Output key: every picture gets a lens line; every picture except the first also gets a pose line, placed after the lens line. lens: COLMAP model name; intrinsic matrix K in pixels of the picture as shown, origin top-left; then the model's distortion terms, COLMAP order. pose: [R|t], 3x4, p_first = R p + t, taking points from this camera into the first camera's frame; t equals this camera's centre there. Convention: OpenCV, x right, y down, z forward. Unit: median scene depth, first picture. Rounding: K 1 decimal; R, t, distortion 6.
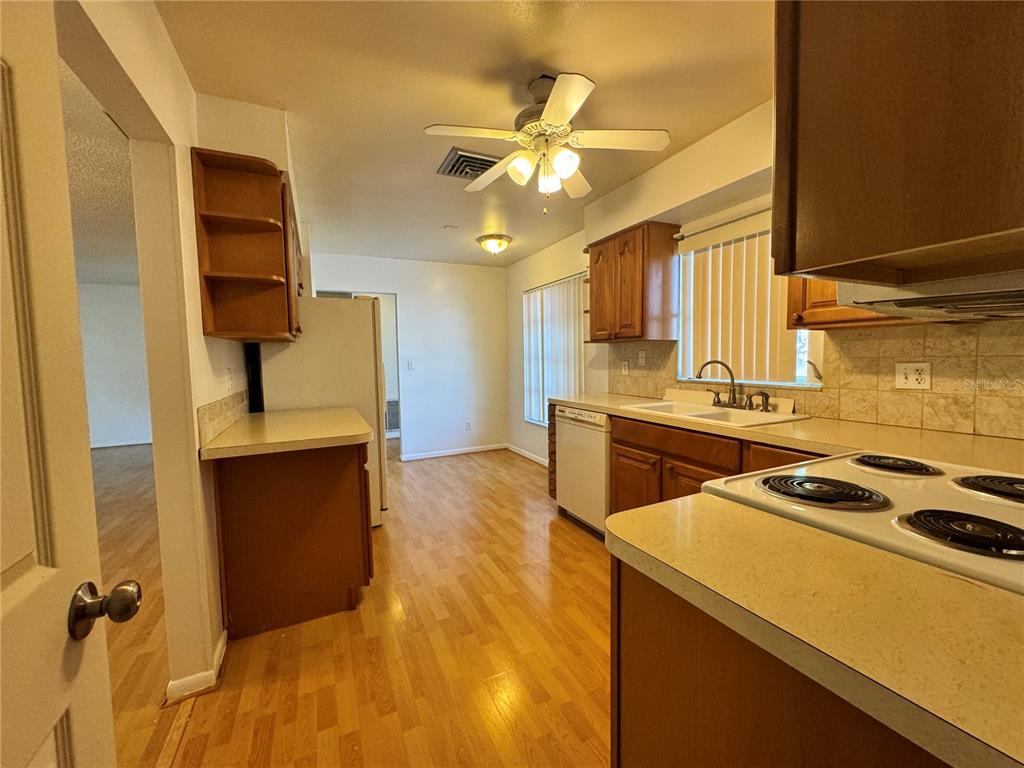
lens RADIAL K [[409.0, 0, 514.0], [0, 409.0, 383.0], [0, 0, 1]] dist [-0.001437, -0.000222]
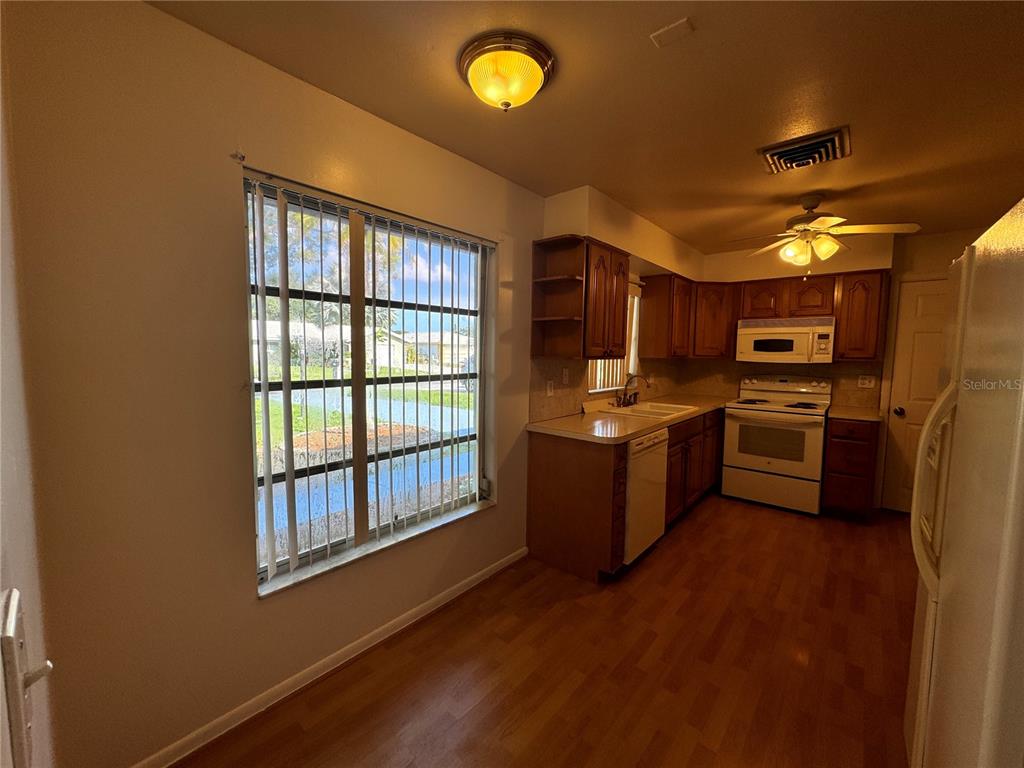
lens RADIAL K [[409.0, 0, 514.0], [0, 409.0, 383.0], [0, 0, 1]] dist [-0.001437, -0.000222]
pose [[-0.401439, -0.057007, 0.914110, -0.493536], [0.050189, 0.995192, 0.084104, -0.127342], [-0.914510, 0.079641, -0.396648, 1.451789]]
